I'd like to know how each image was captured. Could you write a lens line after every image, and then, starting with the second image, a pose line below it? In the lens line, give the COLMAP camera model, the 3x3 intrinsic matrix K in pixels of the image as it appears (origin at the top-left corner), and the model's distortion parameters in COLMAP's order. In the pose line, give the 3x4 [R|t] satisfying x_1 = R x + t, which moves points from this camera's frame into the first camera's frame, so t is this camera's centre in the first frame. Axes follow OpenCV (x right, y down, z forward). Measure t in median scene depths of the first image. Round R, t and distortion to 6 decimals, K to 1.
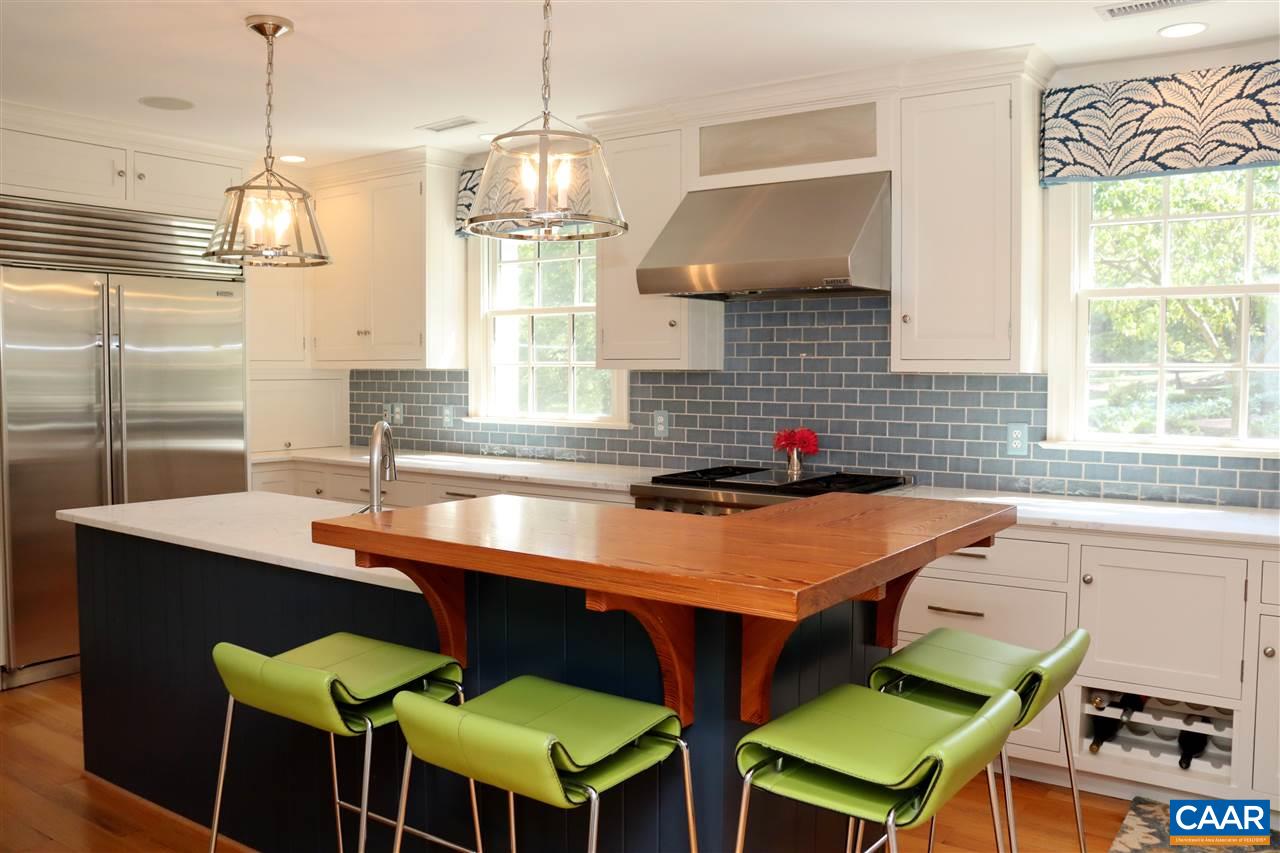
lens RADIAL K [[1058.7, 0, 640.0], [0, 1058.7, 426.5], [0, 0, 1]] dist [-0.161698, 0.136437]
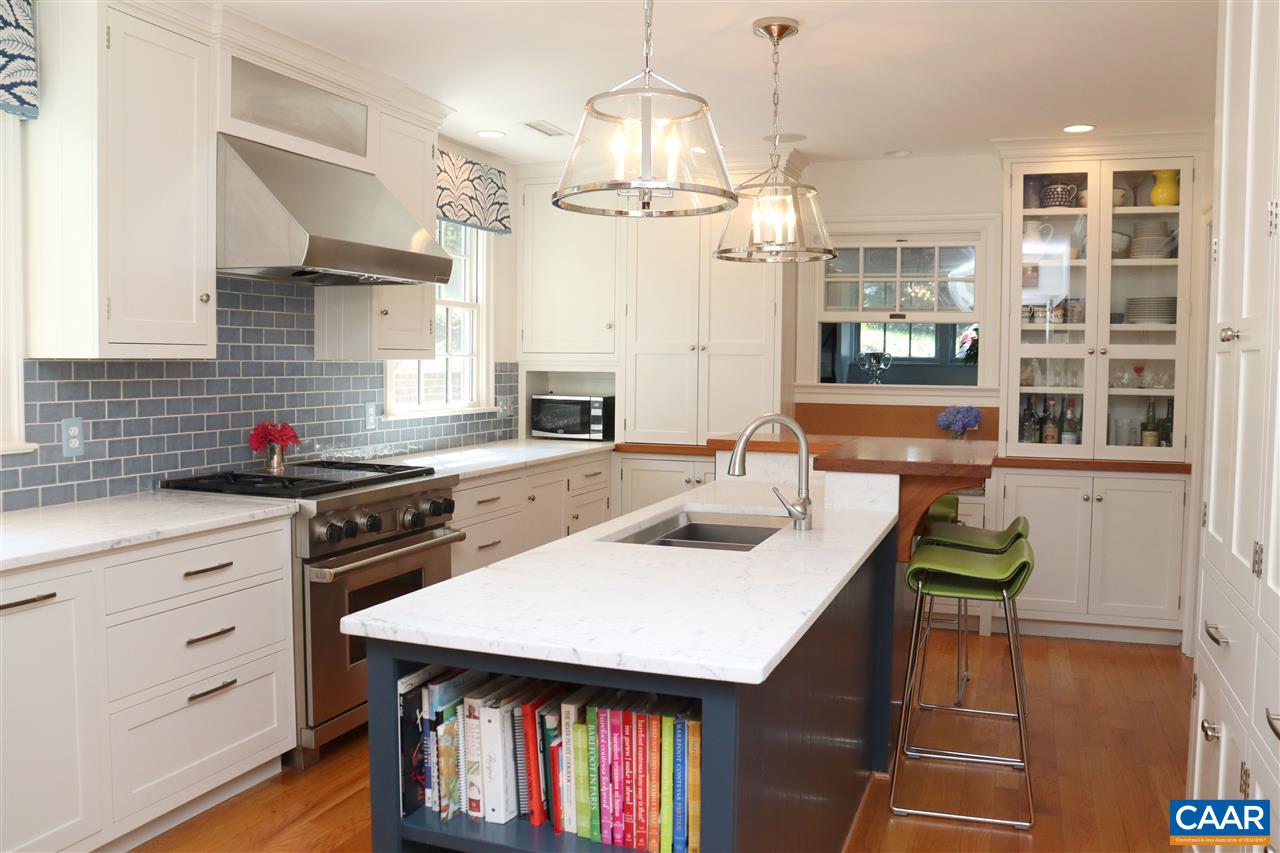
lens RADIAL K [[1058.7, 0, 640.0], [0, 1058.7, 426.5], [0, 0, 1]] dist [-0.161698, 0.136437]
pose [[-0.263484, -0.063525, 0.962570, -0.796846], [0.044219, 0.995985, 0.077834, -0.049939], [-0.963650, 0.063072, -0.259617, 0.917457]]
